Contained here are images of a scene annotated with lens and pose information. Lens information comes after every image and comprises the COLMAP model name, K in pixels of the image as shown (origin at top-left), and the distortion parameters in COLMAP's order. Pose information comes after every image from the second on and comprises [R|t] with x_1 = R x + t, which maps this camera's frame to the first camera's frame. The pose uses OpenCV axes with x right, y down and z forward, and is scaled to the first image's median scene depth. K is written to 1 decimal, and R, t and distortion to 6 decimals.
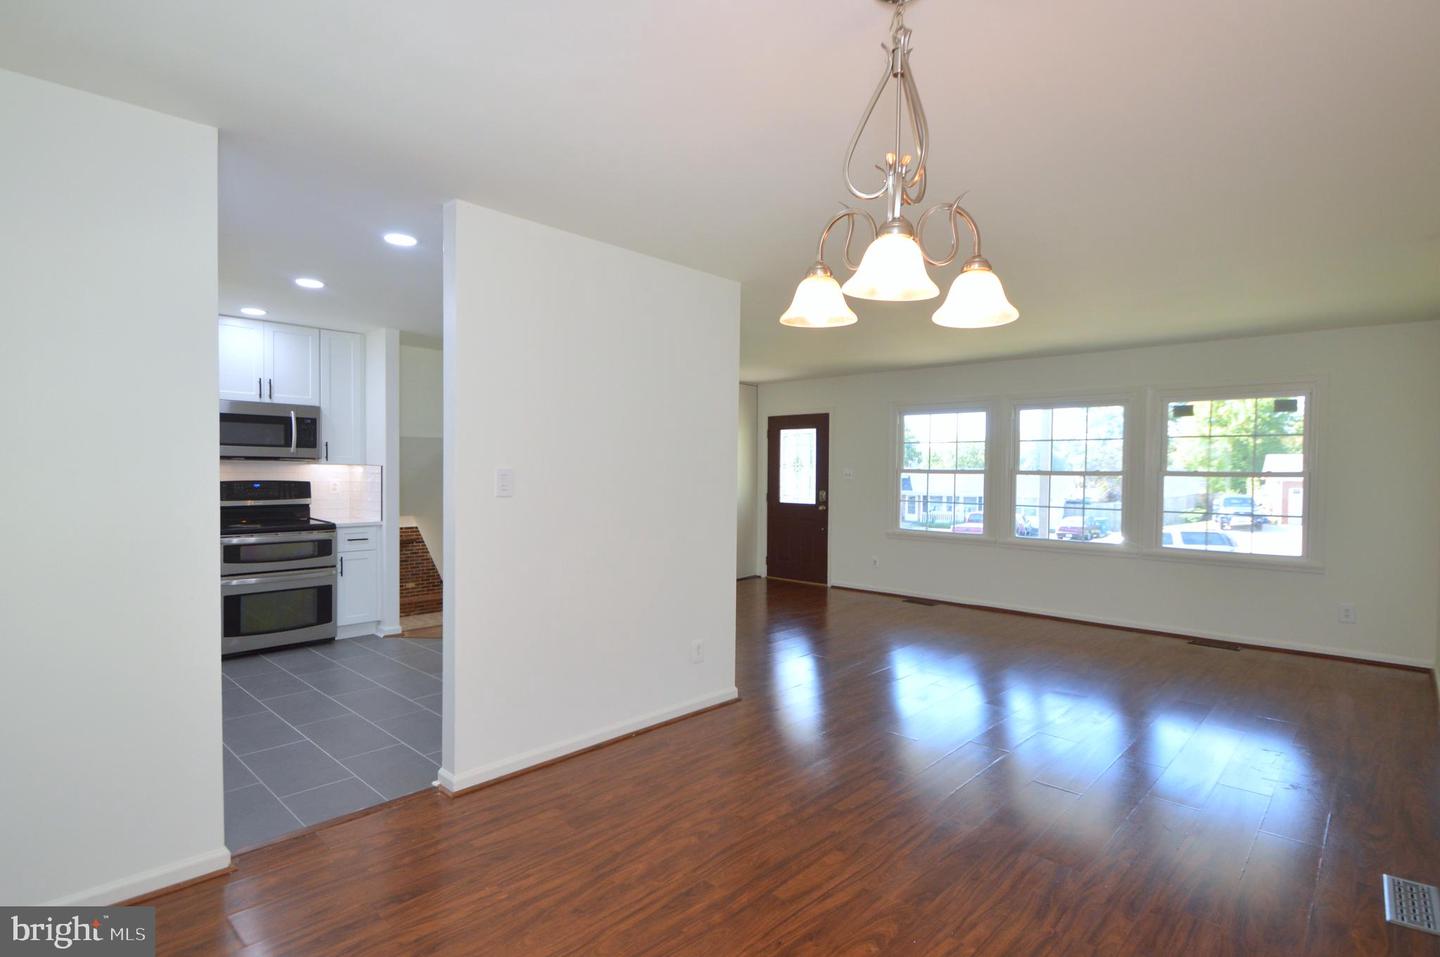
lens RADIAL K [[683.6, 0, 728.2], [0, 683.6, 481.6], [0, 0, 1]] dist [-0.005386, -0.000516]
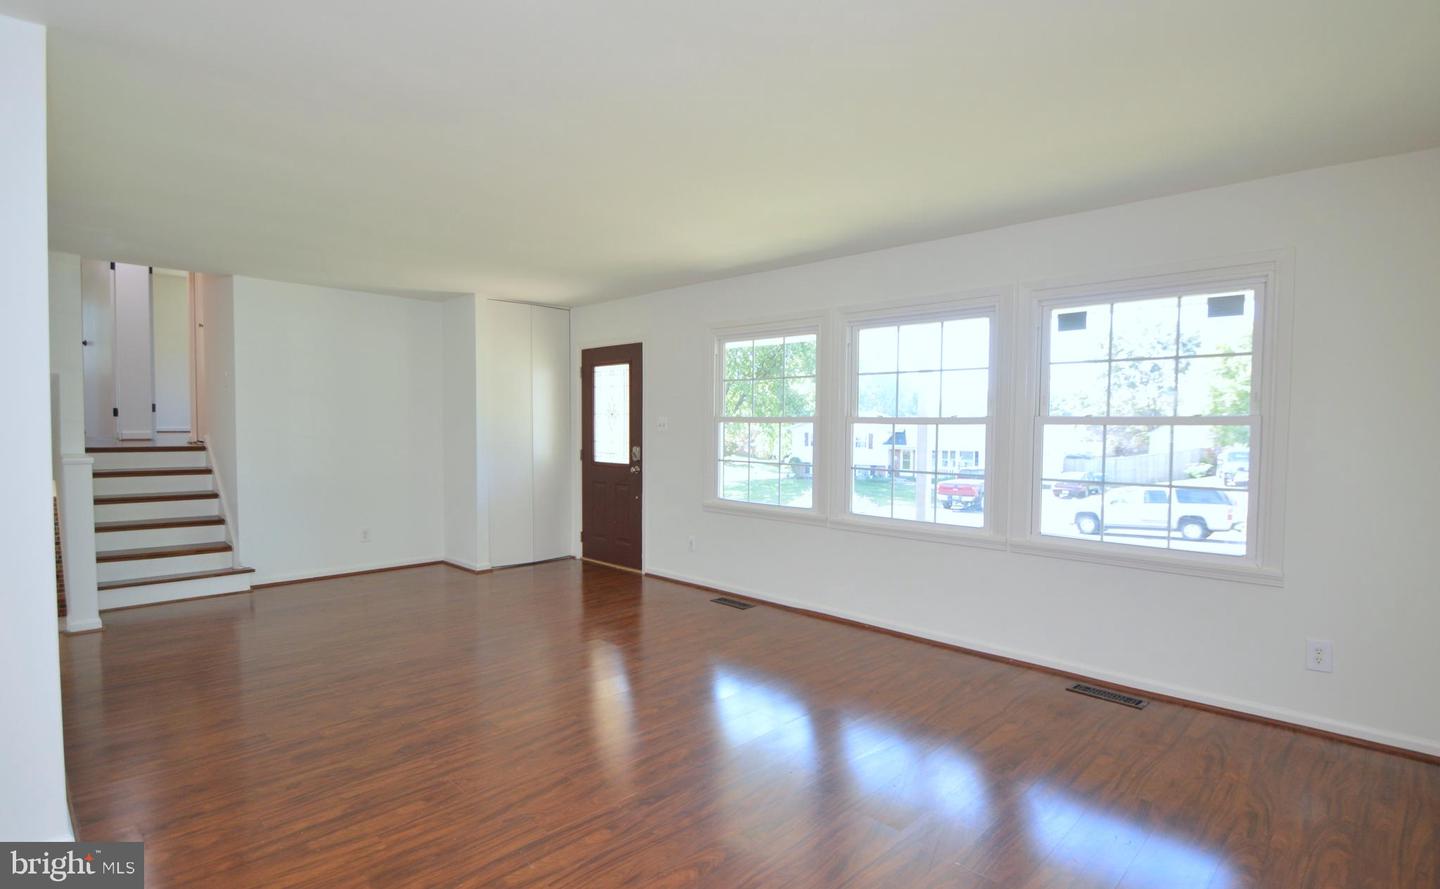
lens RADIAL K [[699.3, 0, 716.7], [0, 699.3, 451.2], [0, 0, 1]] dist [0.002496, 0.000290]
pose [[0.999985, -0.001479, -0.005348, 0.232122], [0.001593, 0.999771, 0.021338, 0.002368], [0.005315, -0.021346, 0.999758, 0.233803]]
